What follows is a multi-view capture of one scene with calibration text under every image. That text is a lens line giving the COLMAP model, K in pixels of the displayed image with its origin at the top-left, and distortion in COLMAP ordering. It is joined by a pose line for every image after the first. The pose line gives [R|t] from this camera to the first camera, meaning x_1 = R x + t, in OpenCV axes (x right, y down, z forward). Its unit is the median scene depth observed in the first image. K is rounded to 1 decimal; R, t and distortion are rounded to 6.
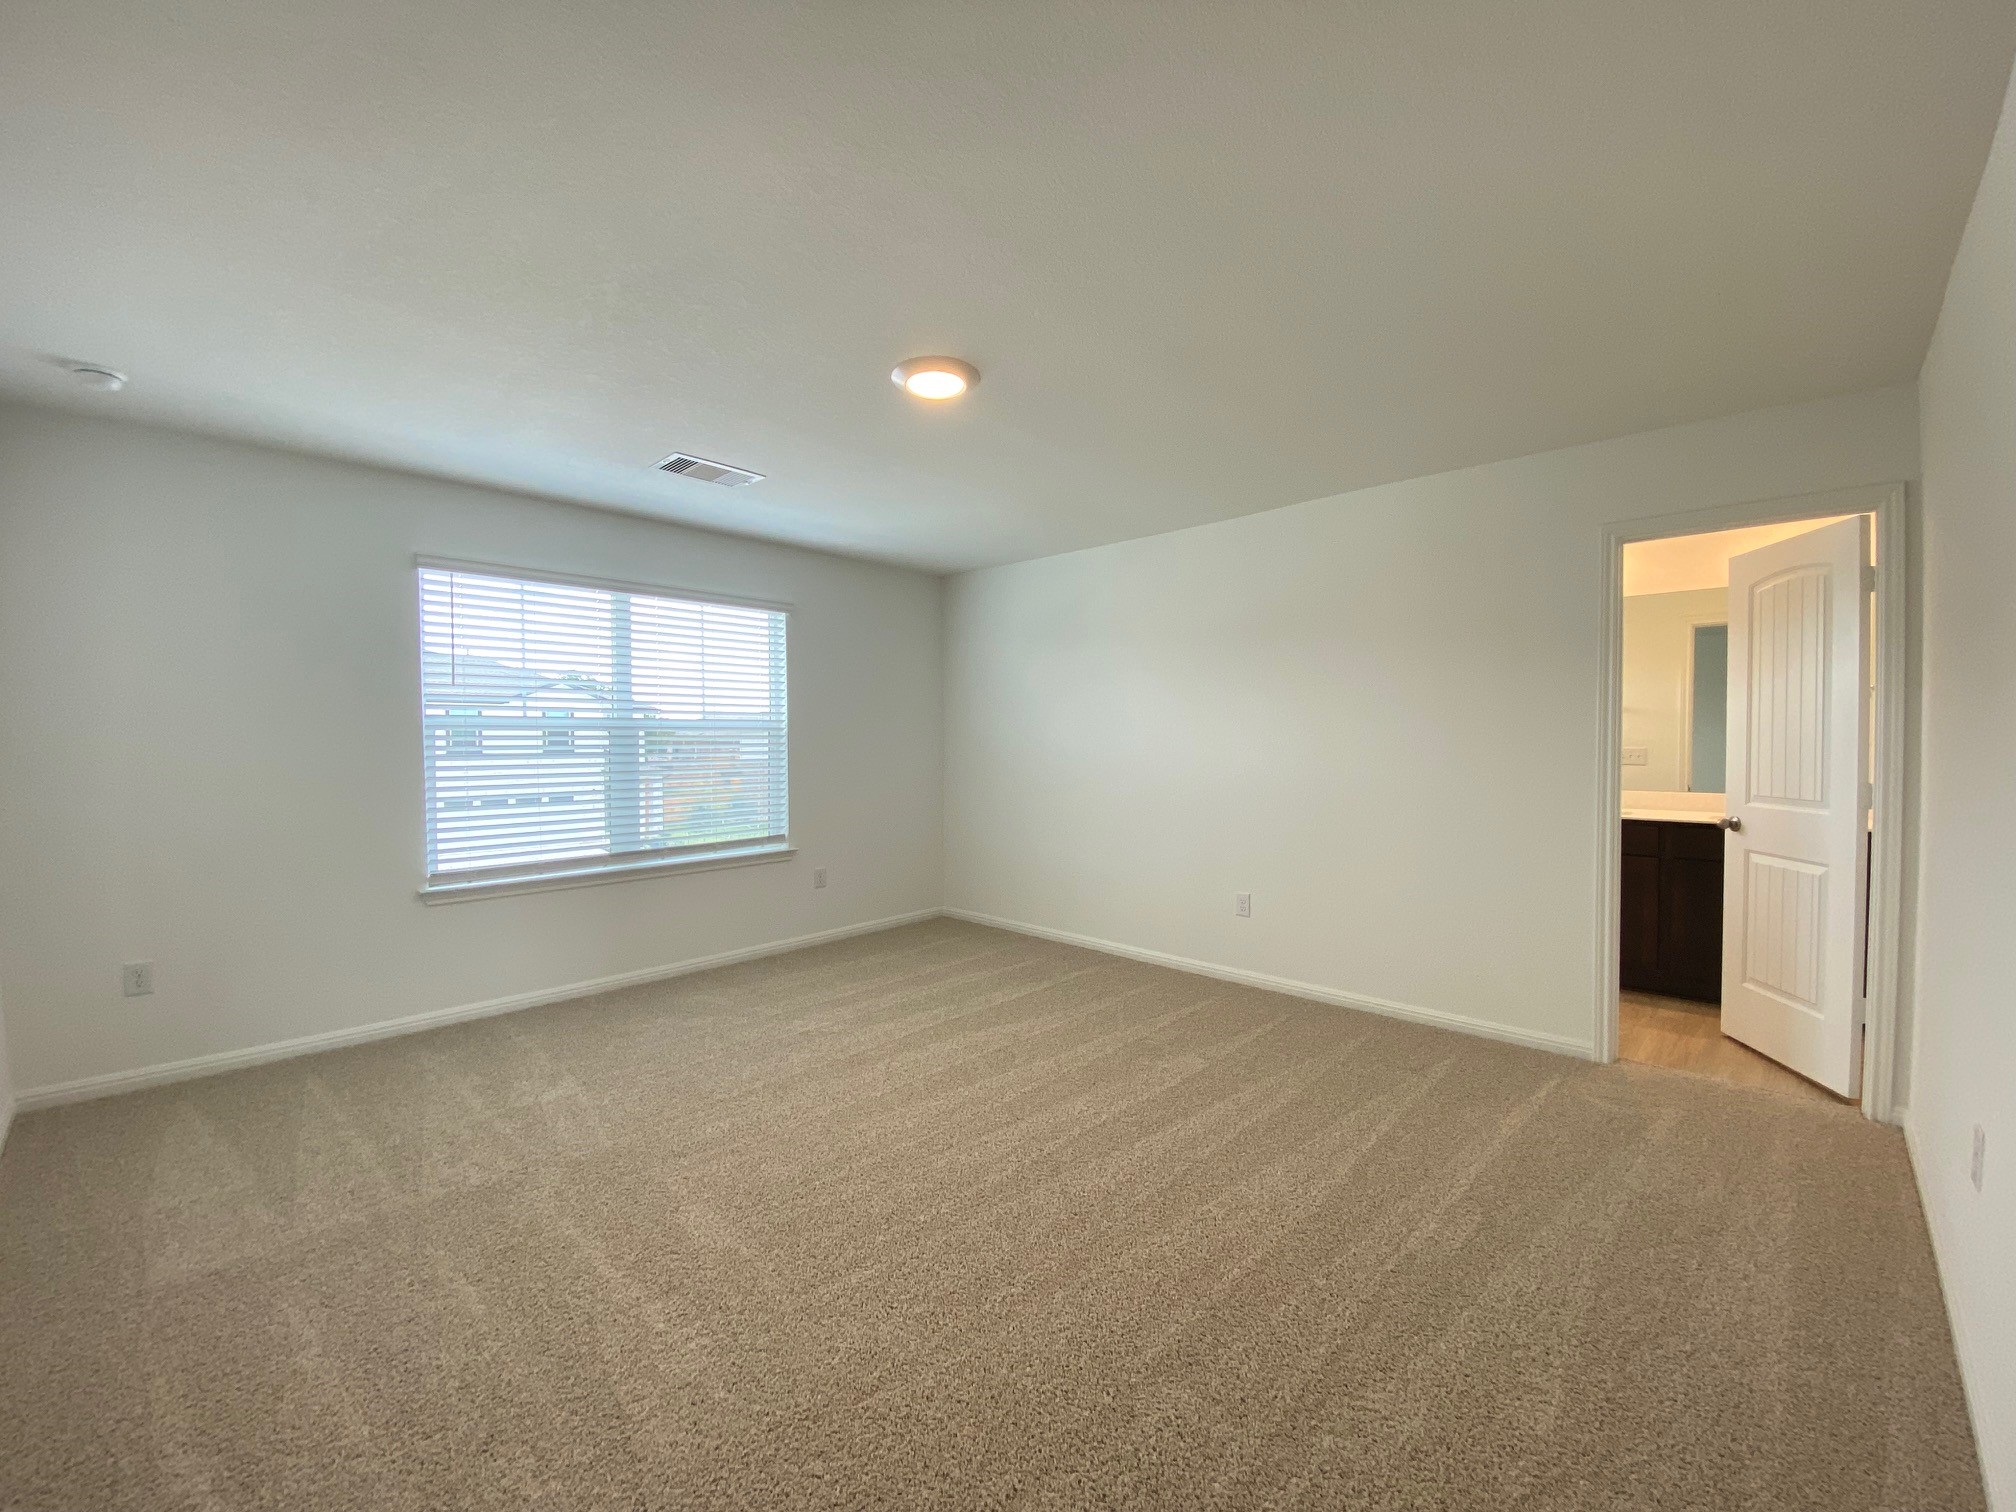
lens RADIAL K [[798.5, 0, 1000.9], [0, 798.5, 757.0], [0, 0, 1]] dist [0.017288, -0.019683]
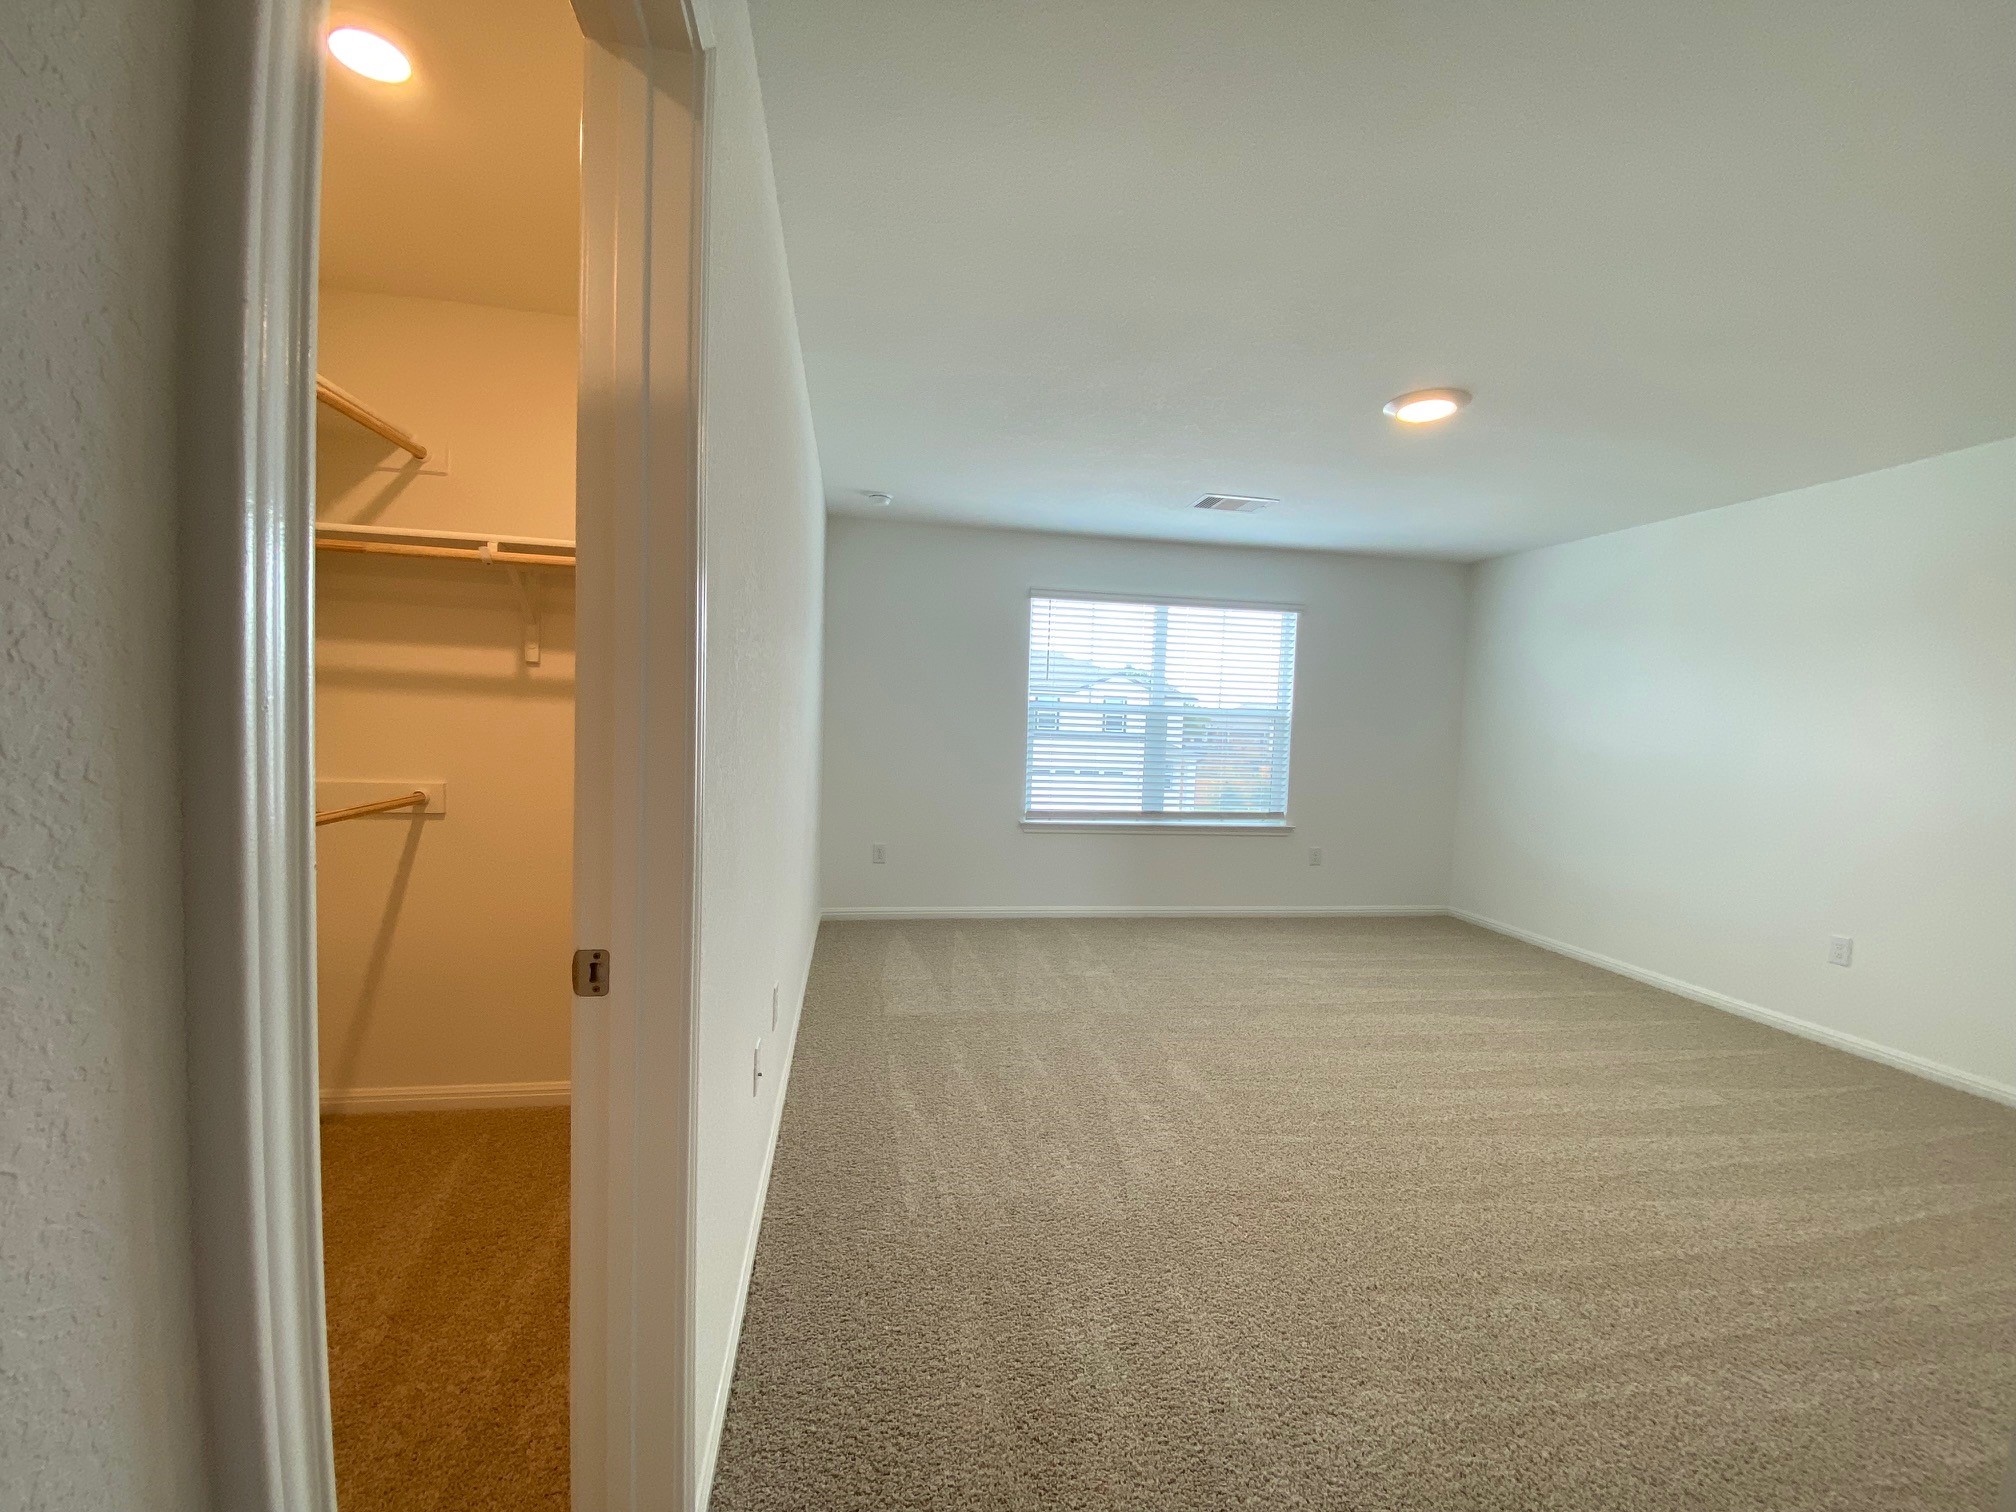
lens RADIAL K [[798.5, 0, 1000.9], [0, 798.5, 757.0], [0, 0, 1]] dist [0.017288, -0.019683]
pose [[0.799369, 0.059262, -0.597911, 0.105815], [-0.052243, 0.998211, 0.029092, 0.010833], [0.598565, 0.007981, 0.801034, -0.182790]]
